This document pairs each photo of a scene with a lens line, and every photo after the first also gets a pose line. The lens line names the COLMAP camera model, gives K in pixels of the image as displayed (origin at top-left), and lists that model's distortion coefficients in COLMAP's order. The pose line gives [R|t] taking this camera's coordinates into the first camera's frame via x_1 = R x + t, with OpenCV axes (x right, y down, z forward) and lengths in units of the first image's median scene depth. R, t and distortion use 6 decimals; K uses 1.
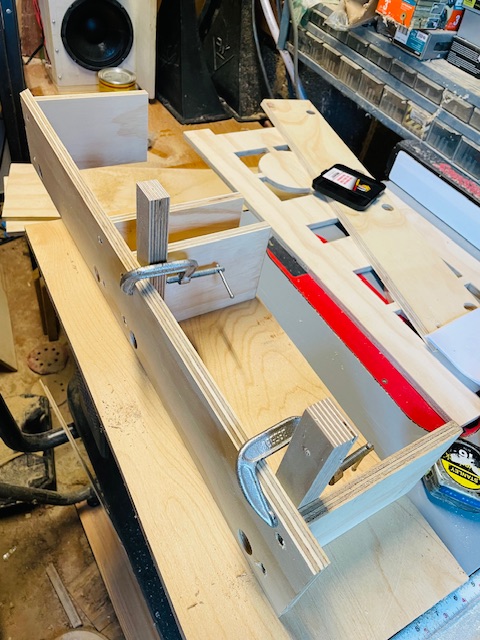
lens RADIAL K [[477.9, 0, 239.7], [0, 477.9, 313.6], [0, 0, 1]] dist [-0.000538, -0.035495]
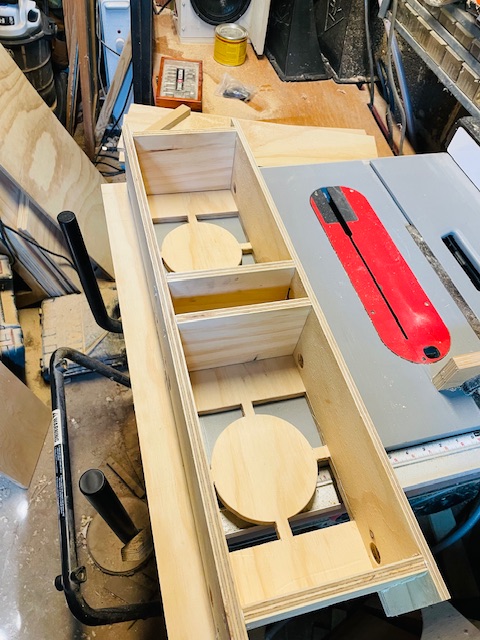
lens RADIAL K [[477.9, 0, 234.6], [0, 477.9, 318.9], [0, 0, 1]] dist [-0.000538, -0.035495]
pose [[0.964430, 0.179324, -0.194211, 0.104244], [-0.159468, 0.980648, 0.113578, 0.040002], [0.210820, -0.078567, 0.974362, -0.165293]]
